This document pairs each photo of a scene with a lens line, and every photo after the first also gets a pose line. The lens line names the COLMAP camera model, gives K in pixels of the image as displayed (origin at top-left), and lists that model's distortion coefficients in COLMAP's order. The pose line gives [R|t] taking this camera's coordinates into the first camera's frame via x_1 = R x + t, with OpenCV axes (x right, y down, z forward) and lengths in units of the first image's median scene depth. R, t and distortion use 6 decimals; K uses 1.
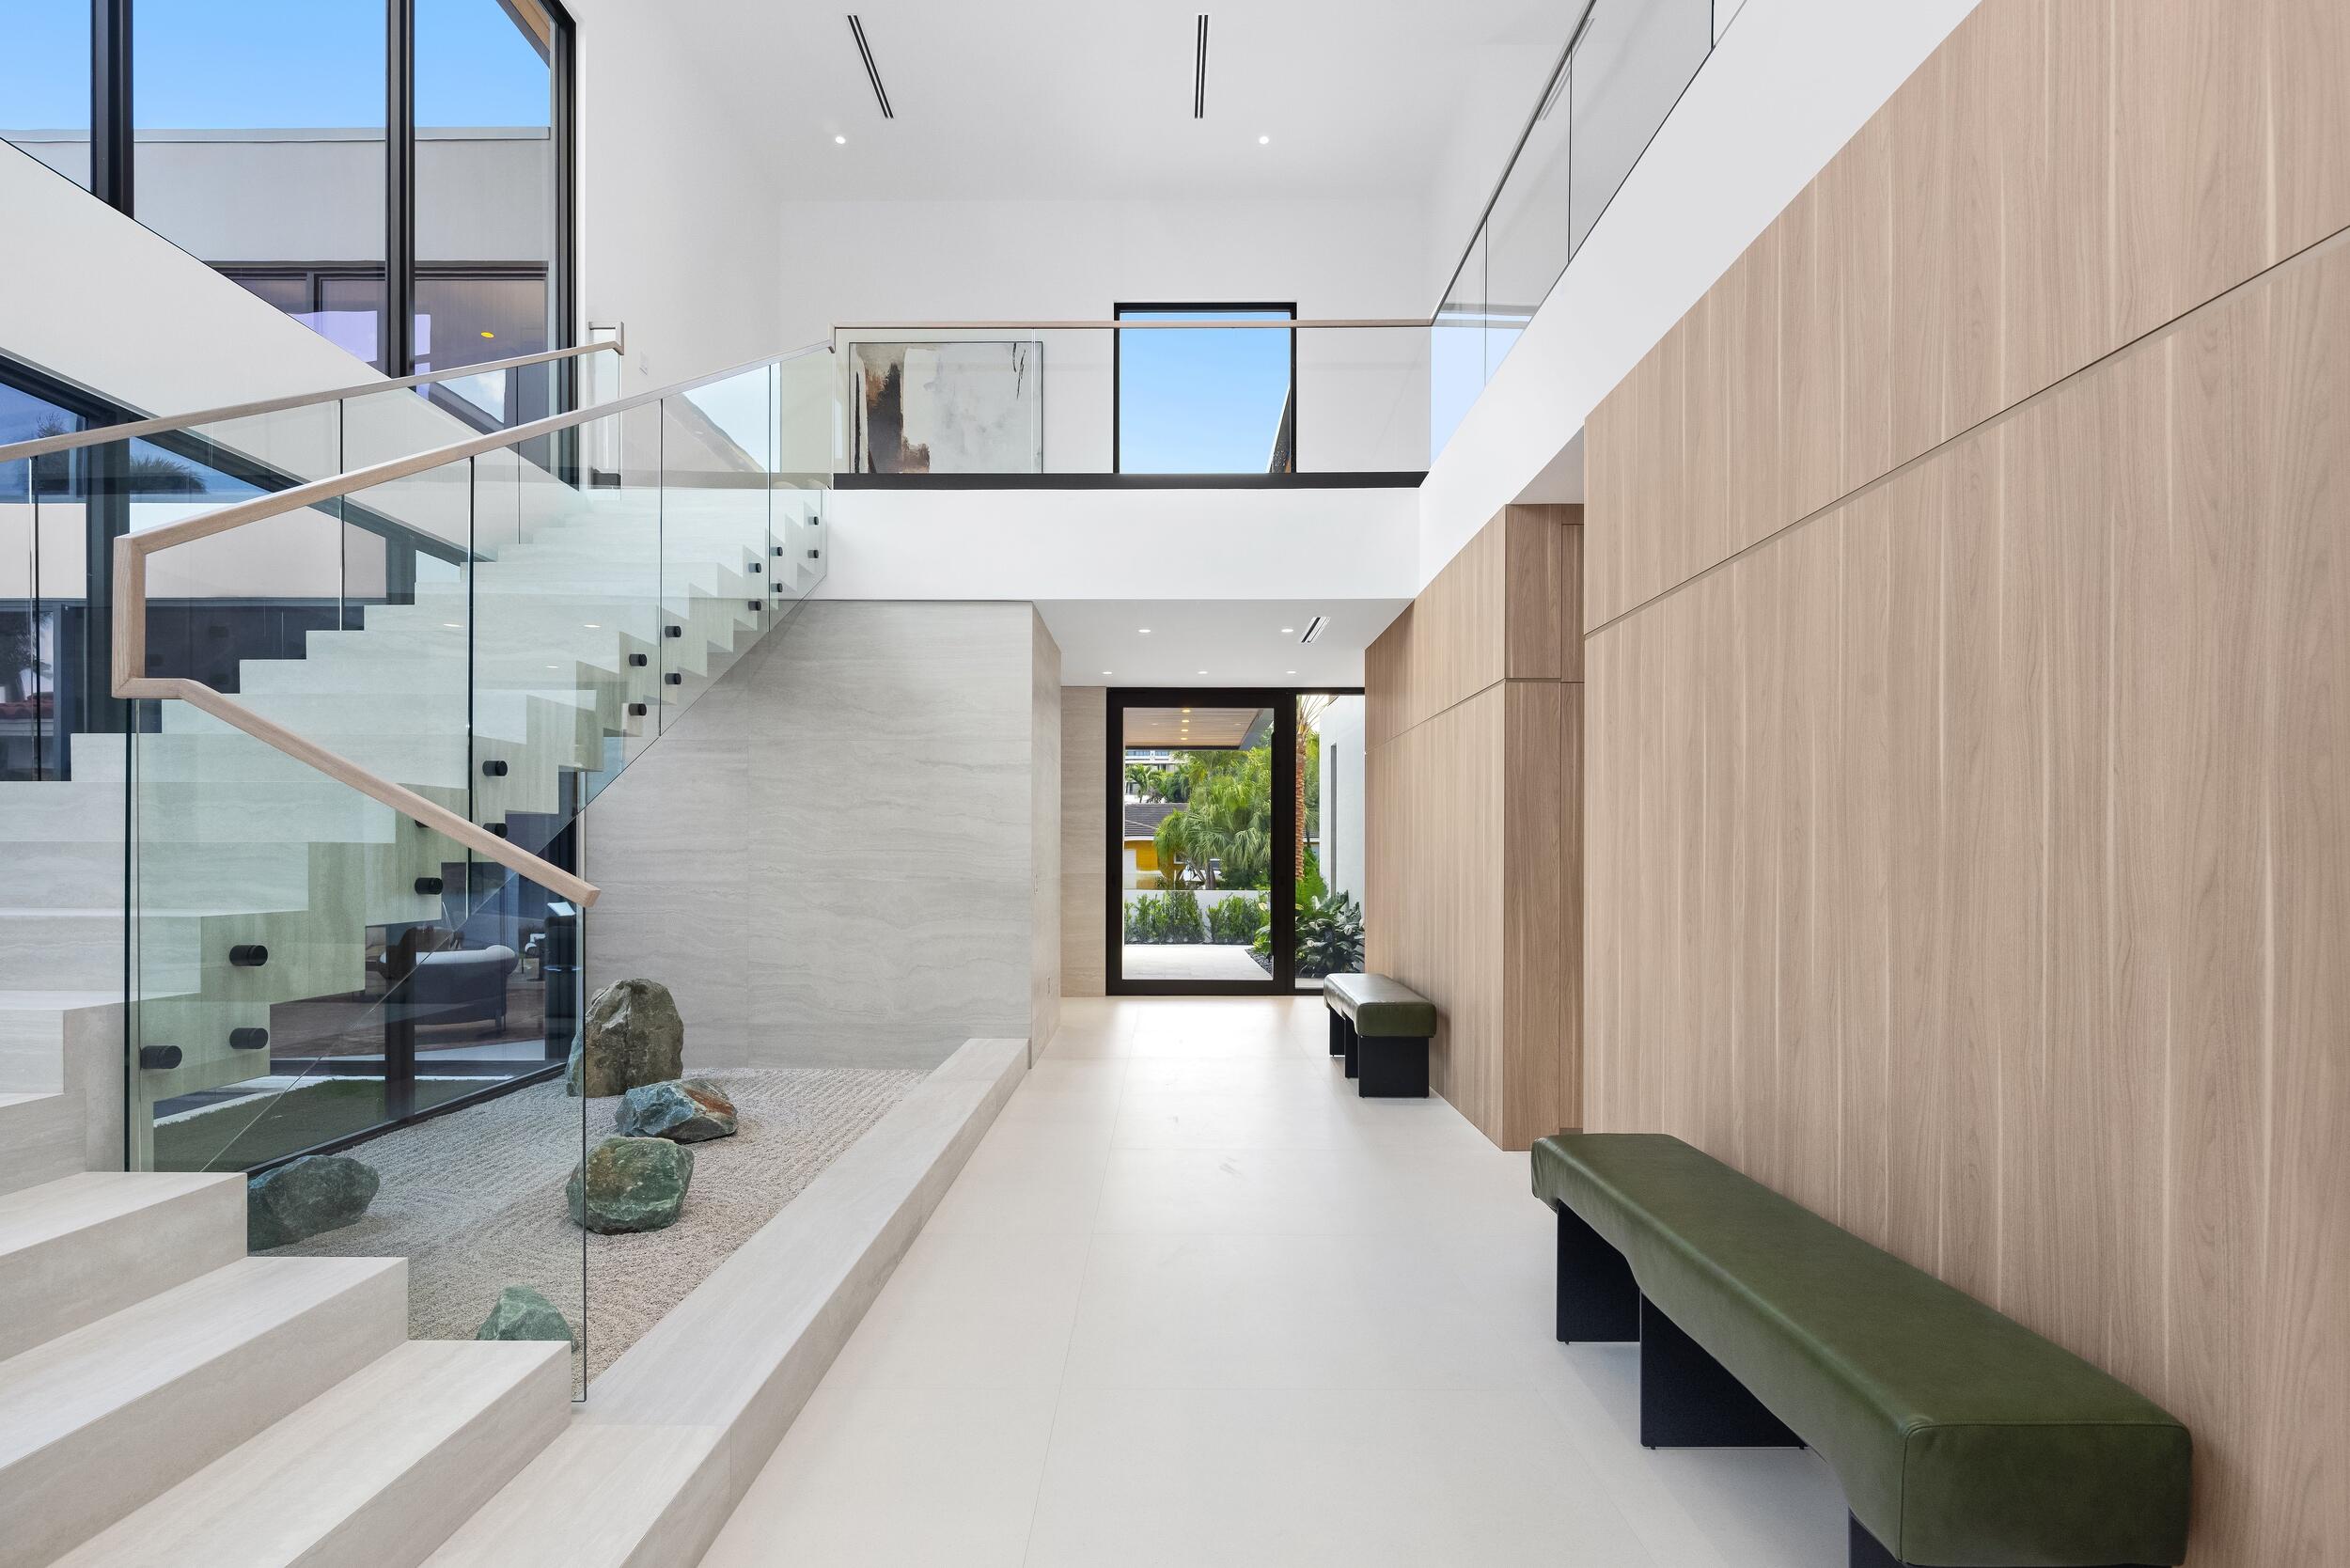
lens RADIAL K [[1157.2, 0, 1170.7], [0, 1157.2, 863.5], [0, 0, 1]] dist [0.000069, -0.000462]
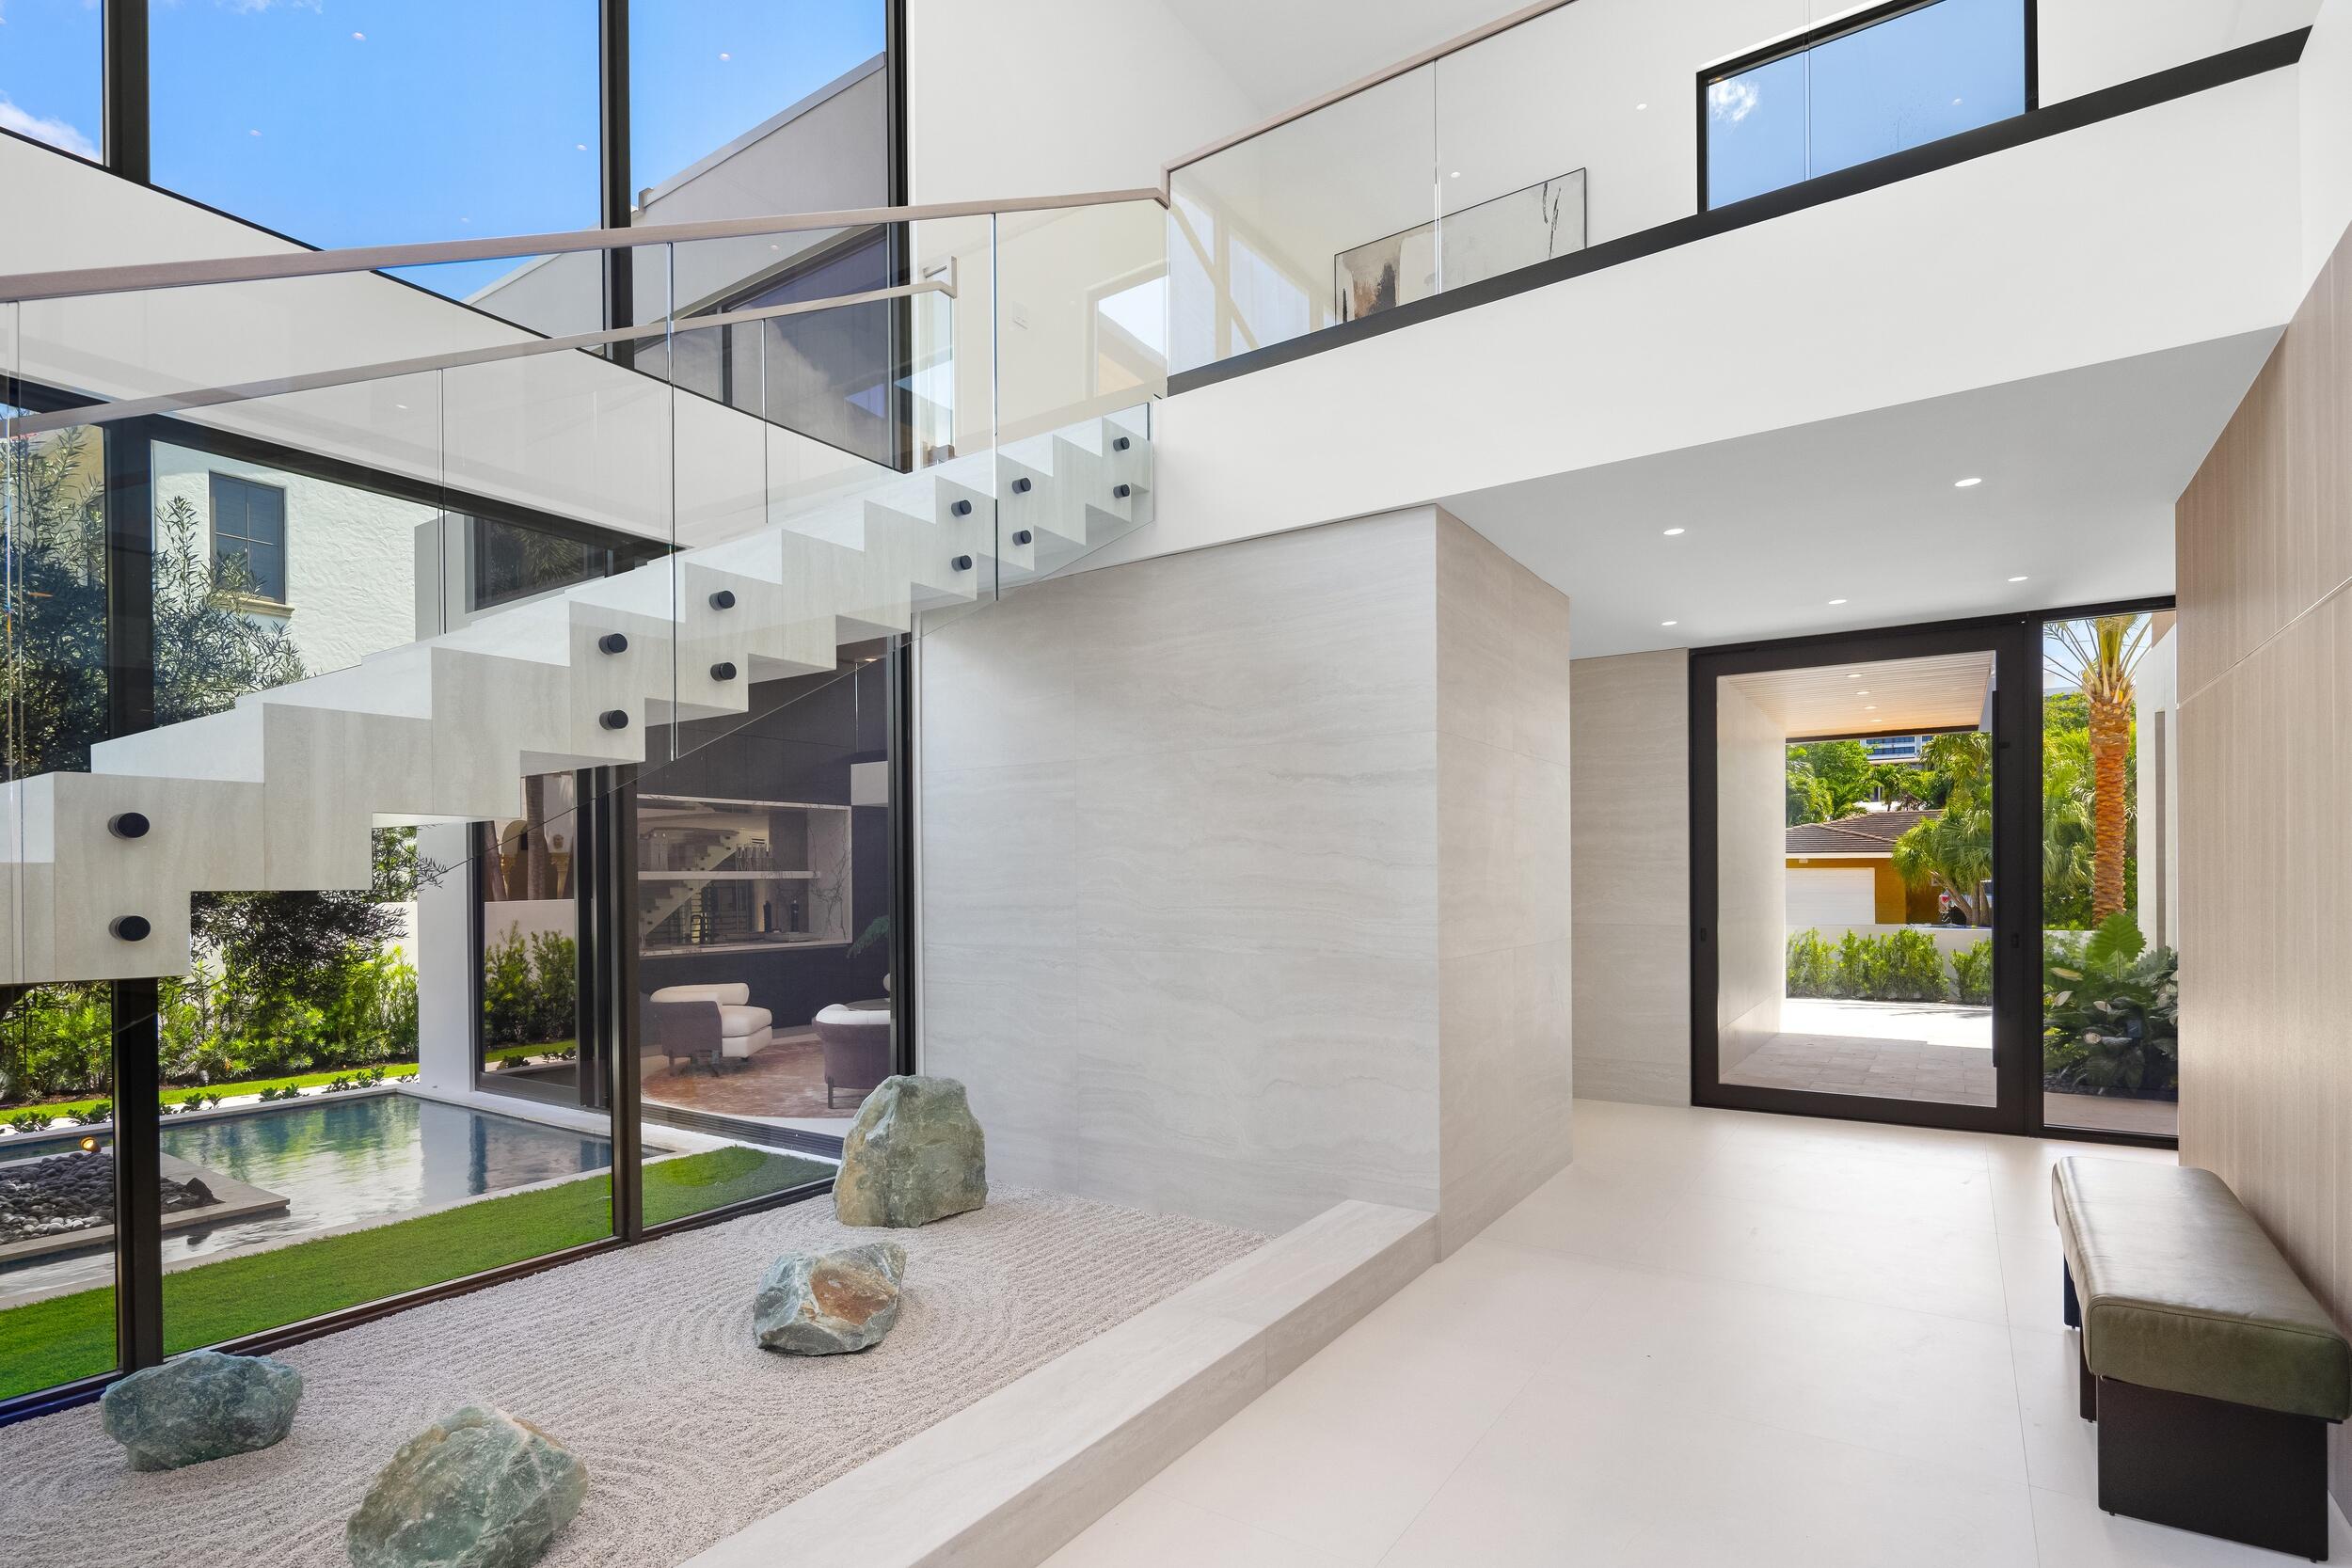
lens RADIAL K [[1159.3, 0, 1165.1], [0, 1159.3, 887.0], [0, 0, 1]] dist [0.002496, -0.000555]
pose [[0.828190, -0.005550, -0.560419, 0.116639], [0.006612, 0.999978, -0.000131, -0.026098], [0.560408, -0.003597, 0.828209, 0.449206]]
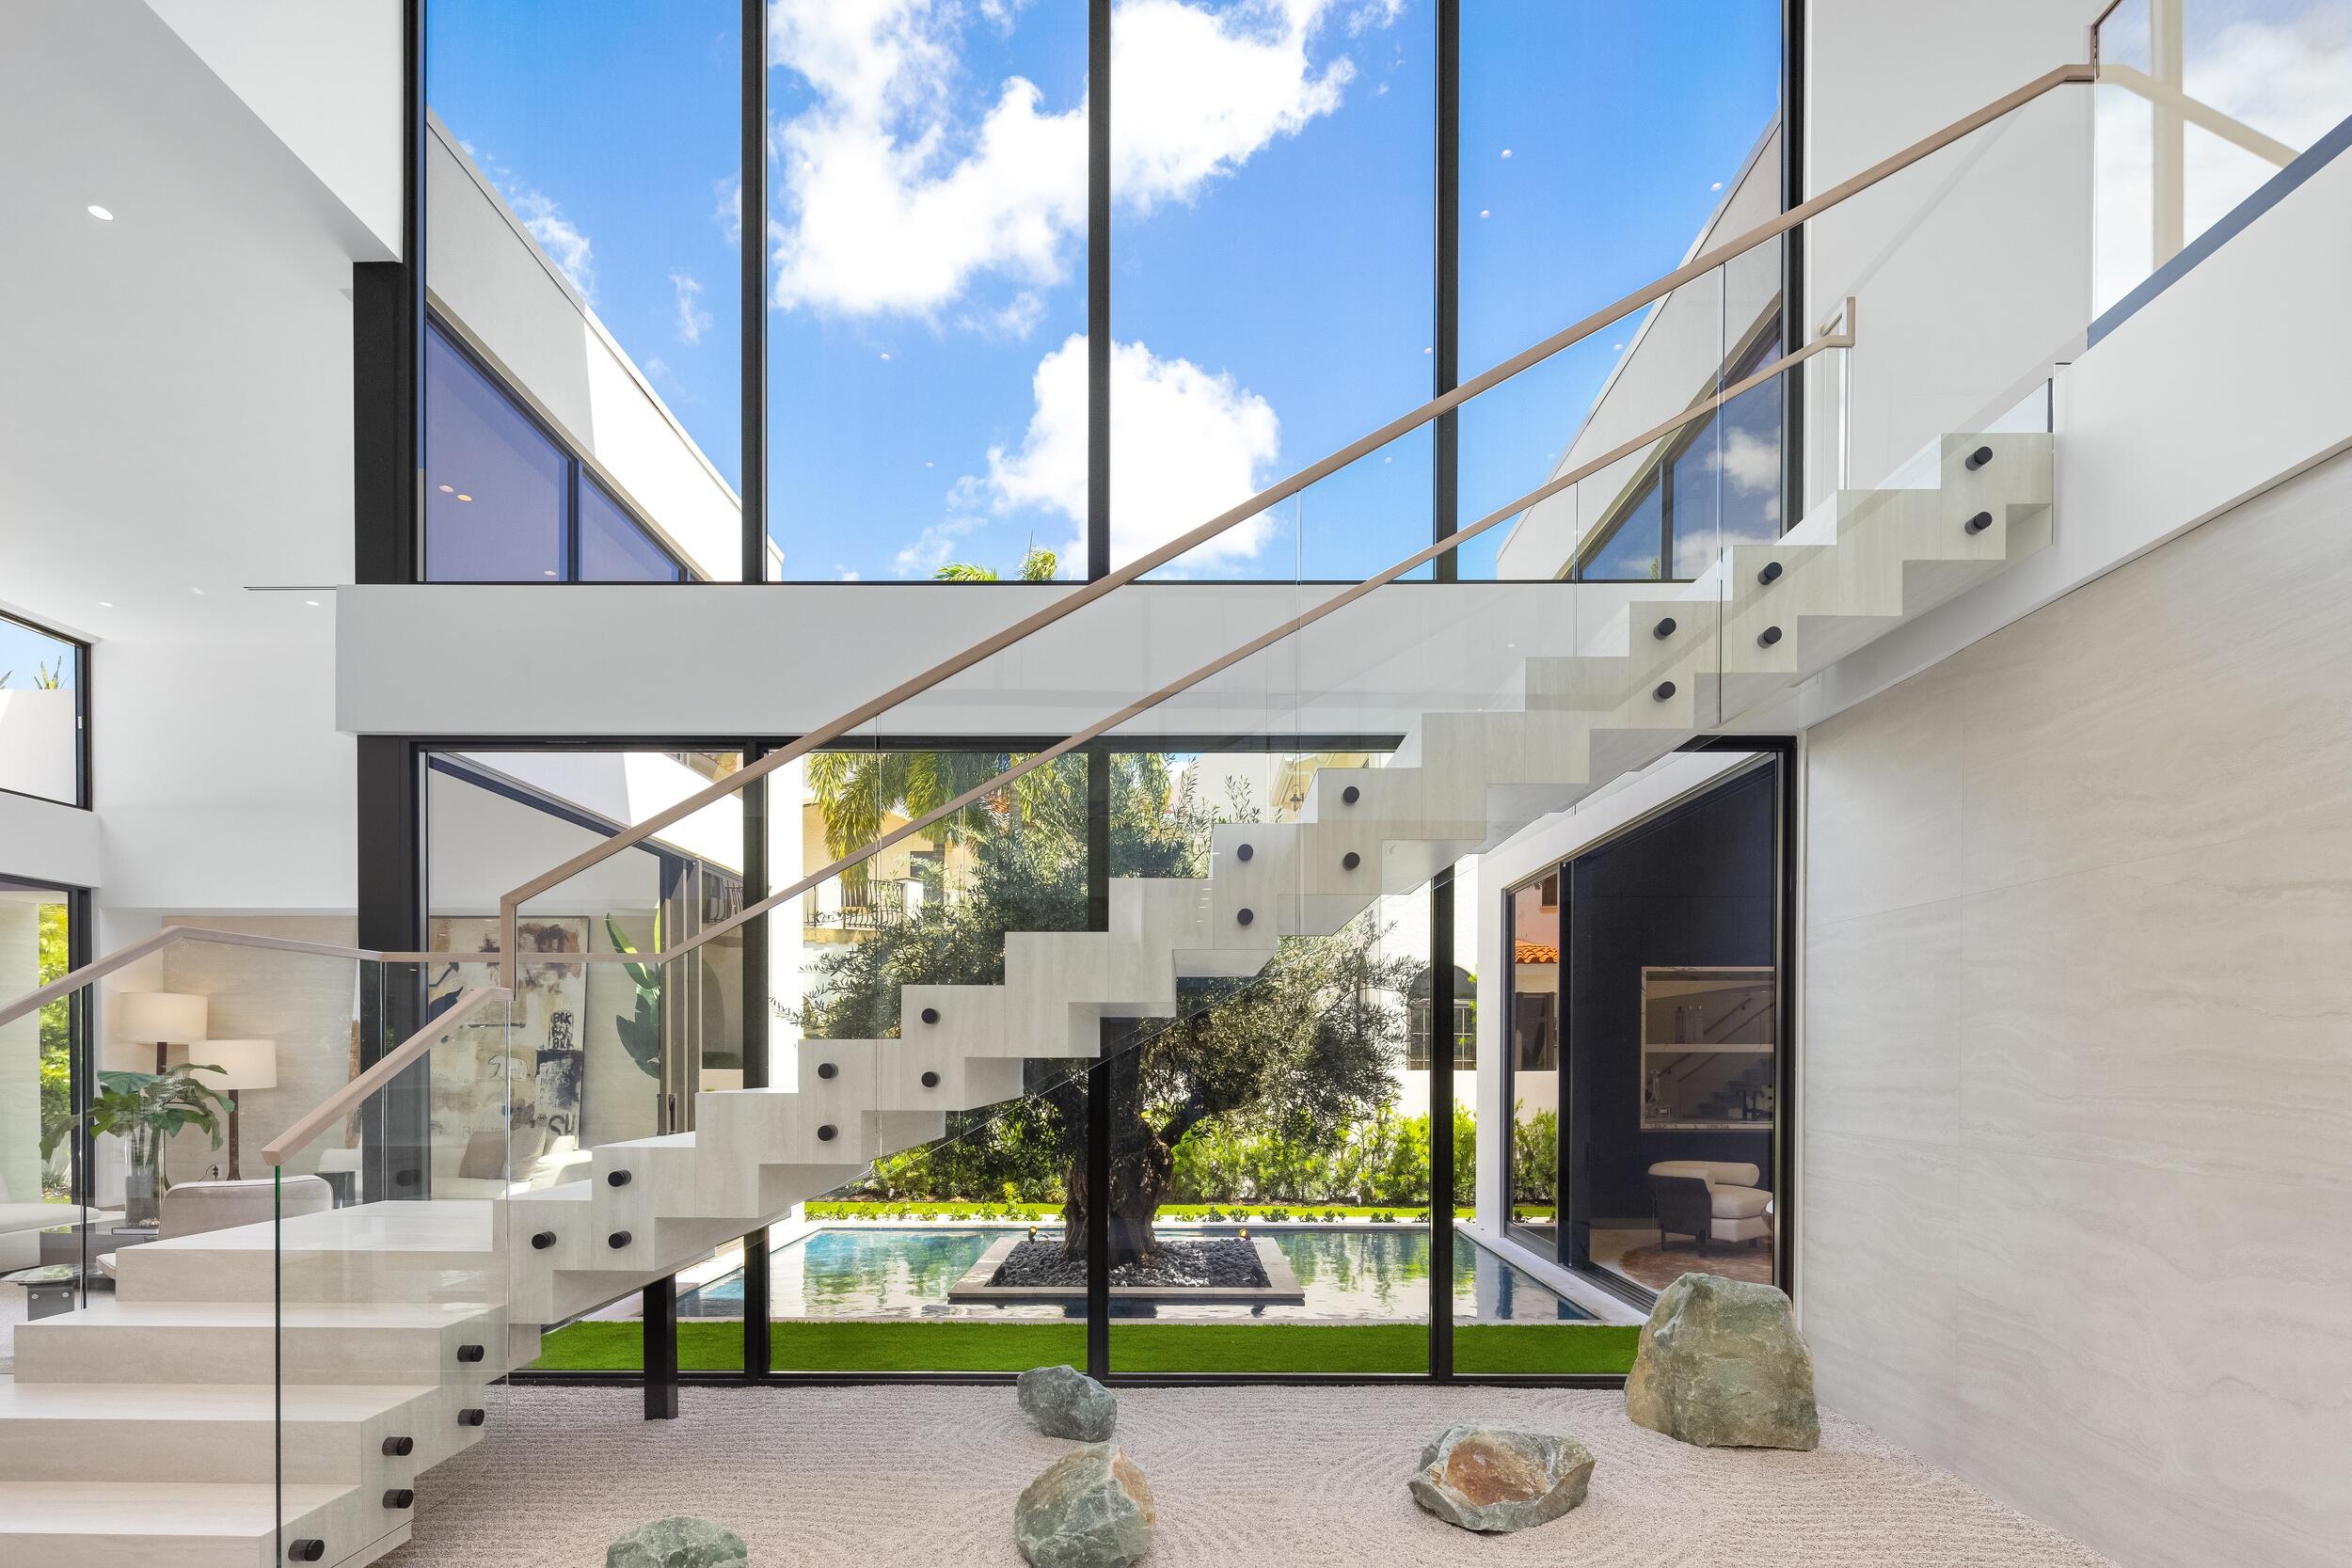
lens RADIAL K [[1156.1, 0, 1165.3], [0, 1156.1, 1069.2], [0, 0, 1]] dist [-0.000624, -0.000931]
pose [[-0.010606, 0.008404, -0.999908, 0.226530], [-0.006834, 0.999941, 0.008477, -0.026784], [0.999920, 0.006924, -0.010547, 0.680284]]
